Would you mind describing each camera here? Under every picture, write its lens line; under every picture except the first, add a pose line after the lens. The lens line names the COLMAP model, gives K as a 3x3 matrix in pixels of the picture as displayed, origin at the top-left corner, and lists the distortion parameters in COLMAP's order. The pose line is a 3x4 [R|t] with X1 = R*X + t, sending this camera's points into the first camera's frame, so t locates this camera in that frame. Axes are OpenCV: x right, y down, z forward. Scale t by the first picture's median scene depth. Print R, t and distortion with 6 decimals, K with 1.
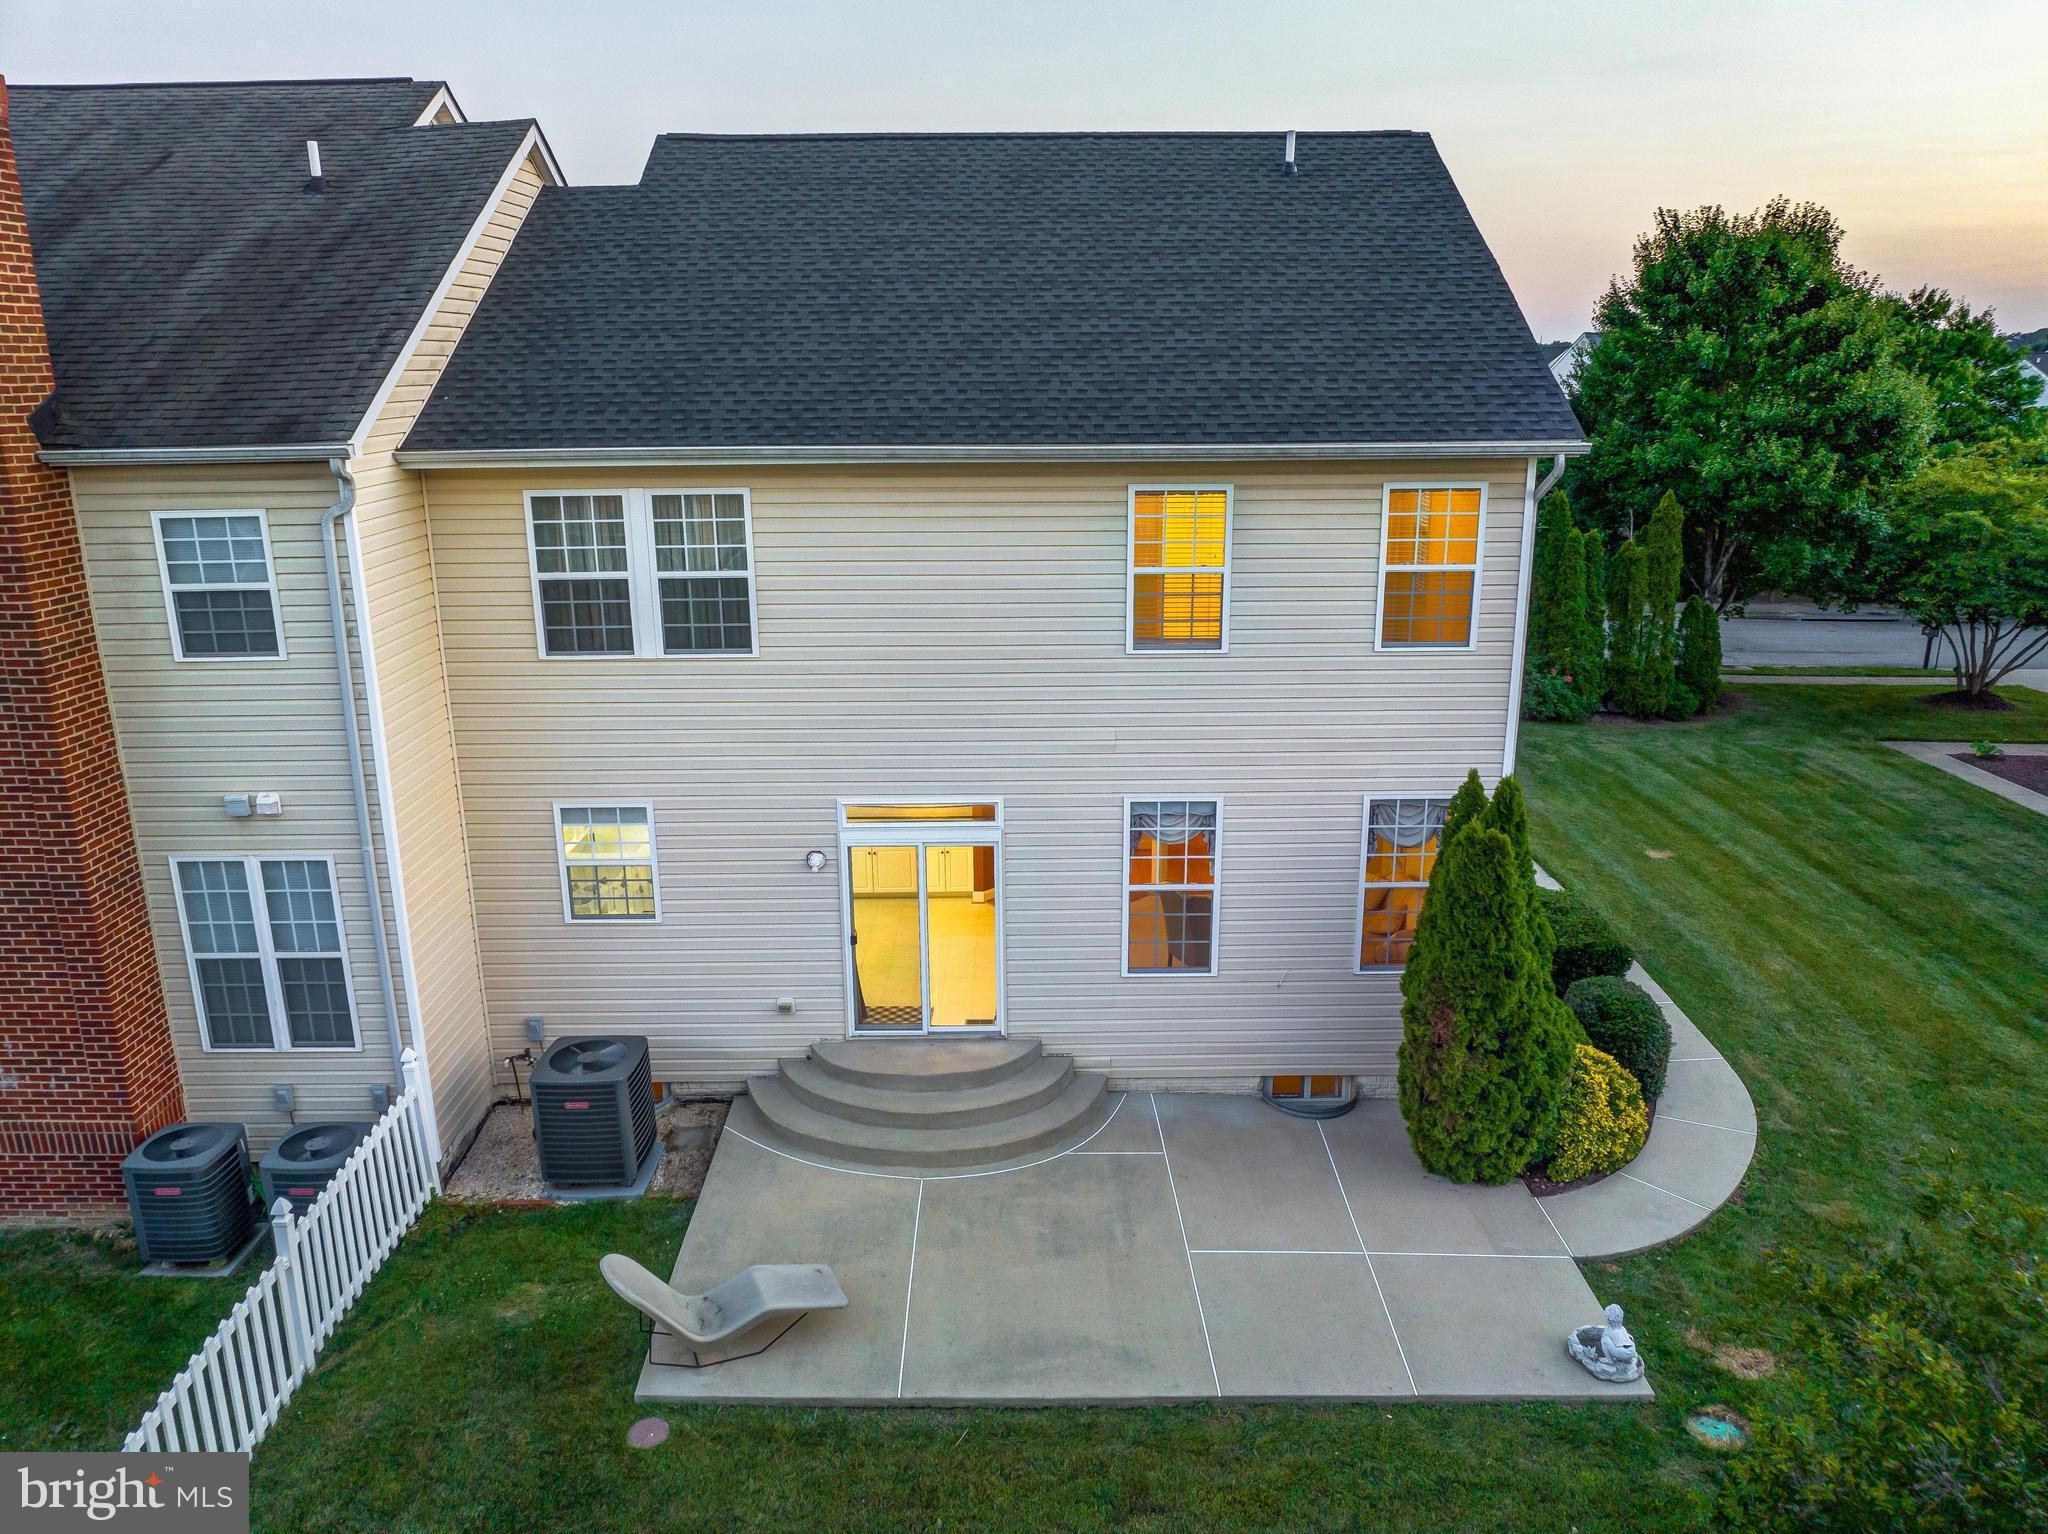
lens RADIAL K [[1443.6, 0, 1022.6], [0, 1443.6, 761.7], [0, 0, 1]] dist [-0.050598, 0.022888]
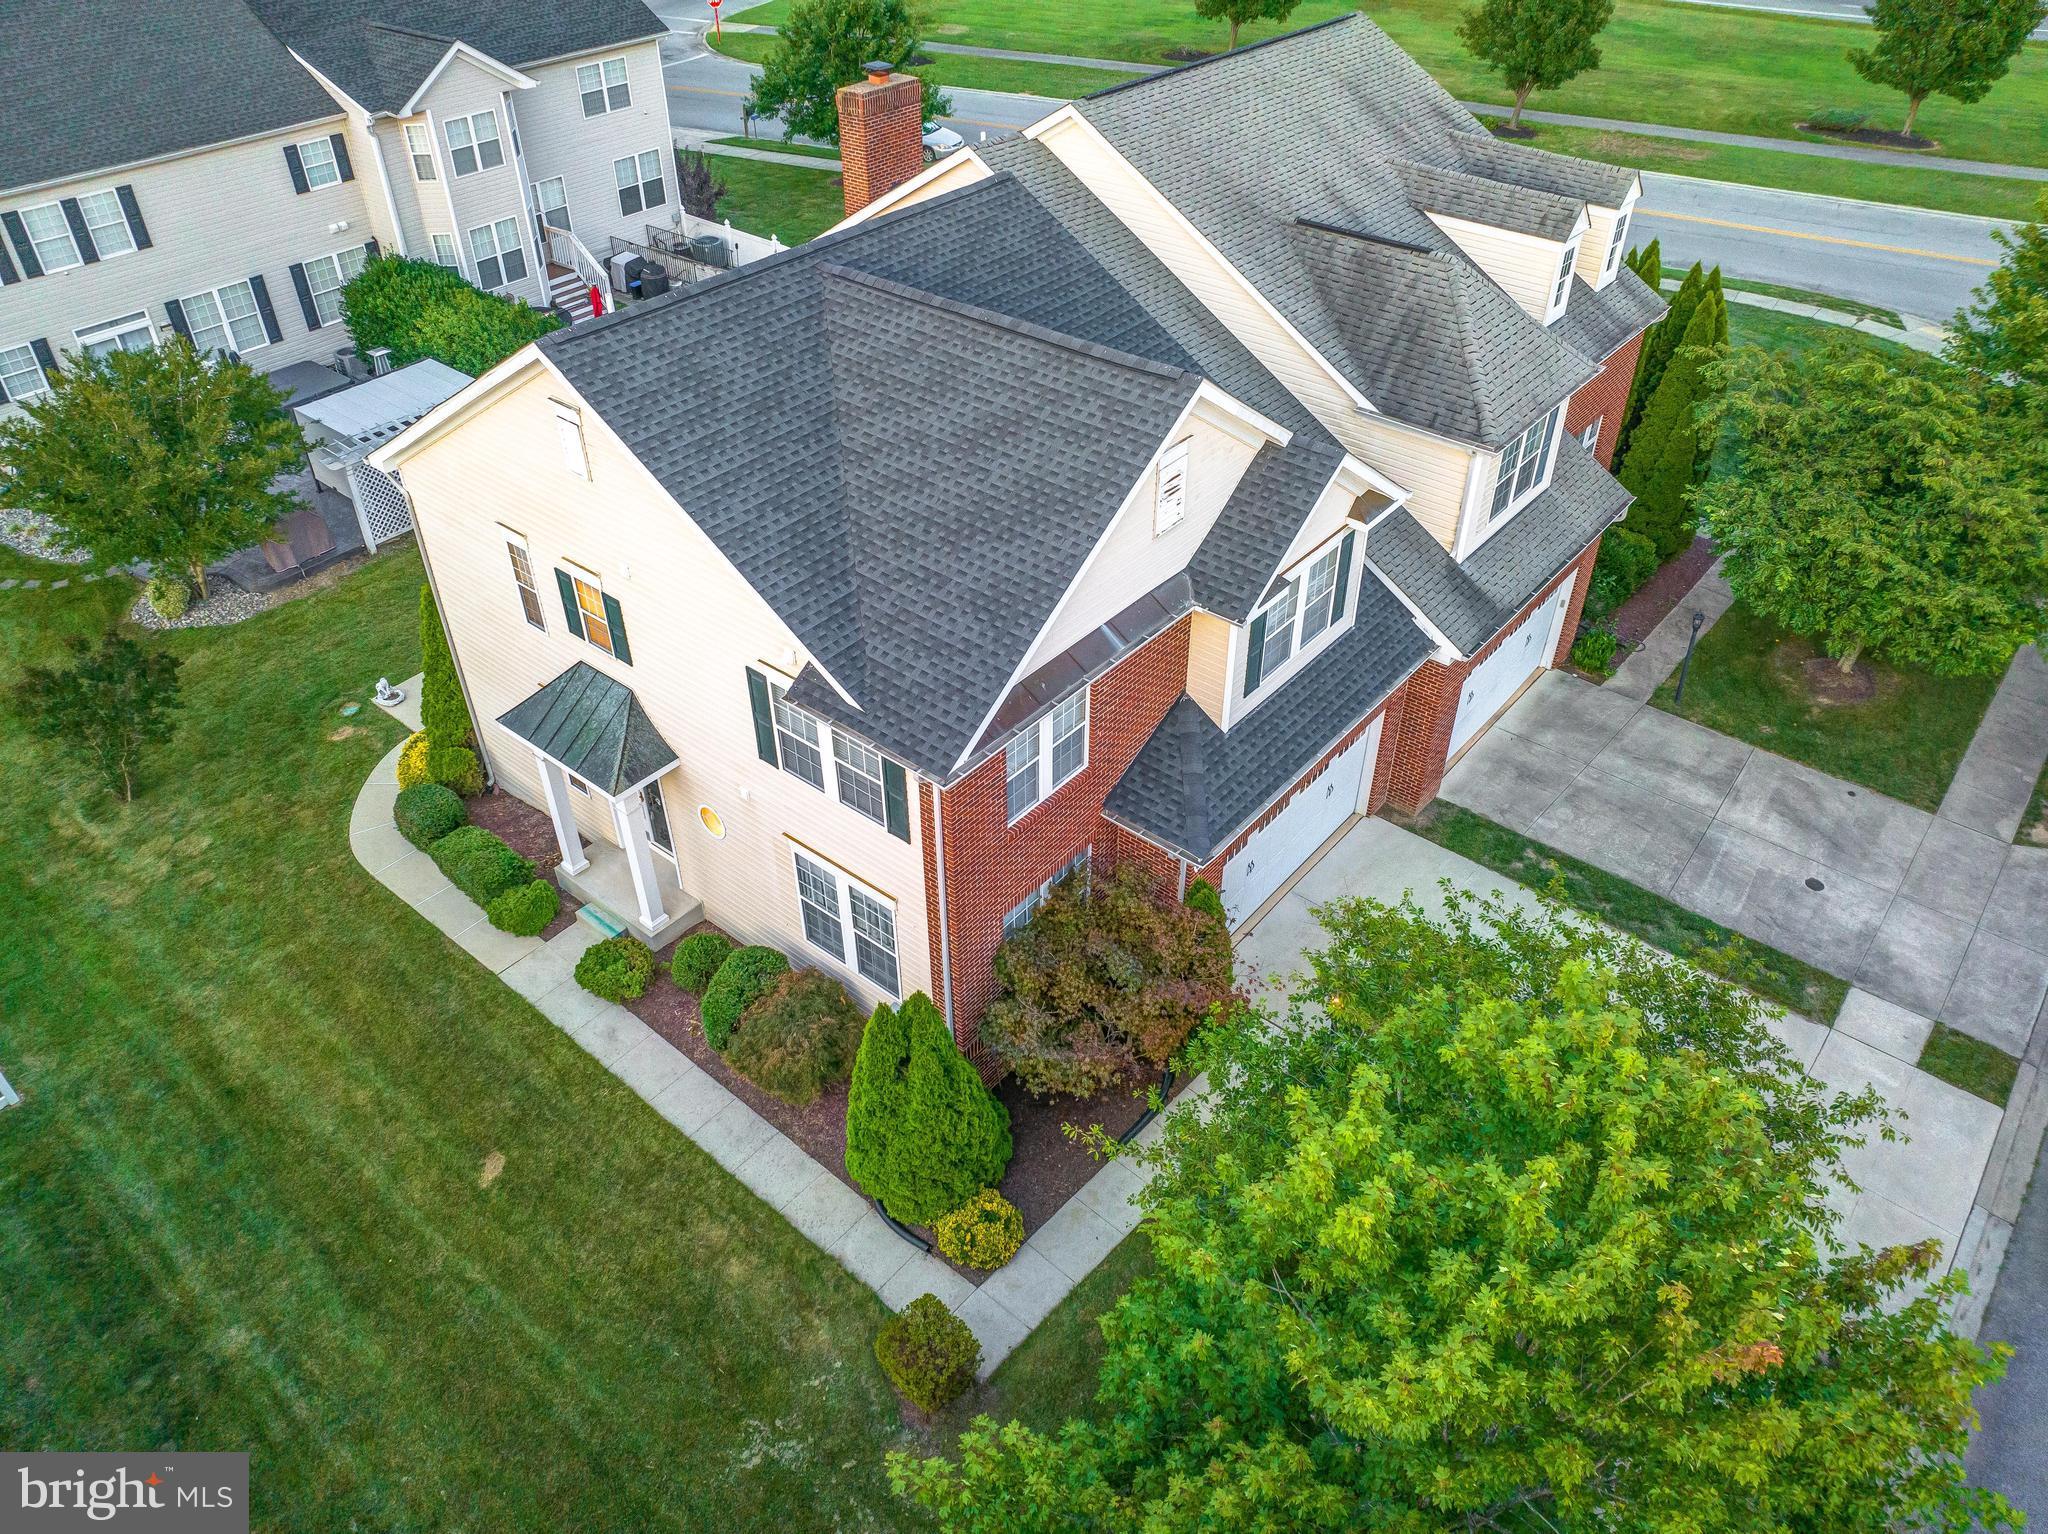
lens RADIAL K [[1443.6, 0, 1028.6], [0, 1443.6, 755.3], [0, 0, 1]] dist [-0.050598, 0.022888]
pose [[-0.640062, 0.478459, -0.601164, 1.073106], [-0.196399, 0.654554, 0.730059, -1.399526], [0.742798, 0.585351, -0.324986, 2.319859]]
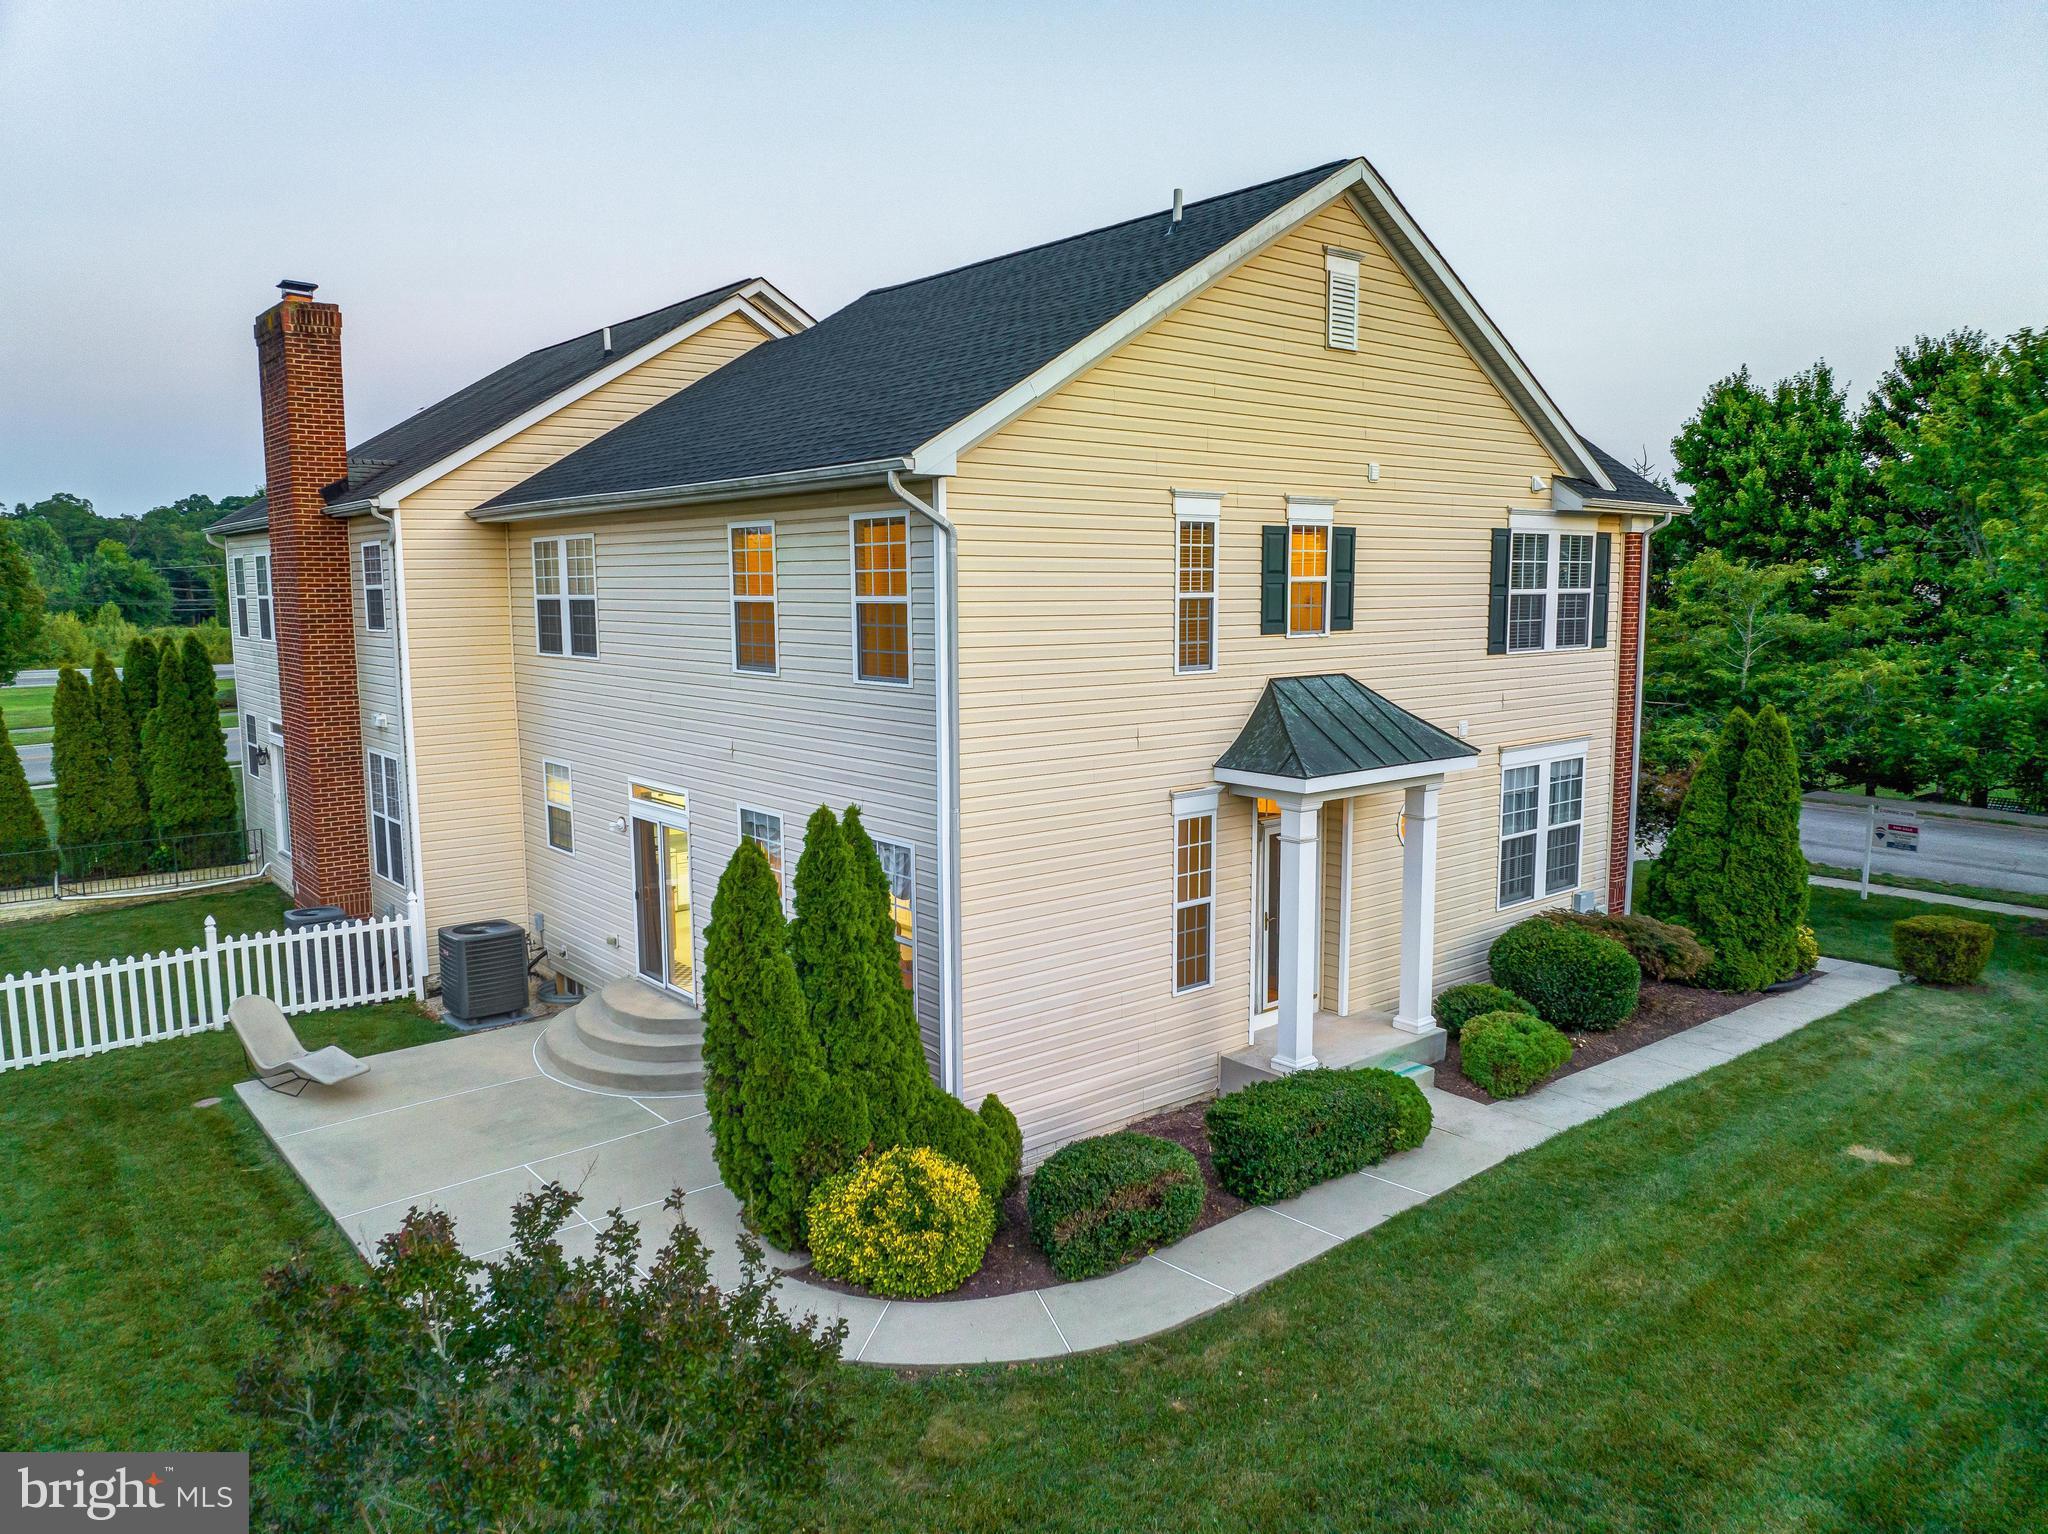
lens RADIAL K [[1443.6, 0, 1022.5], [0, 1443.6, 754.1], [0, 0, 1]] dist [-0.050598, 0.022888]
pose [[0.632188, 0.095606, -0.768894, 1.112609], [-0.204042, 0.977873, -0.046174, -0.006472], [0.747466, 0.186077, 0.637706, 0.468243]]
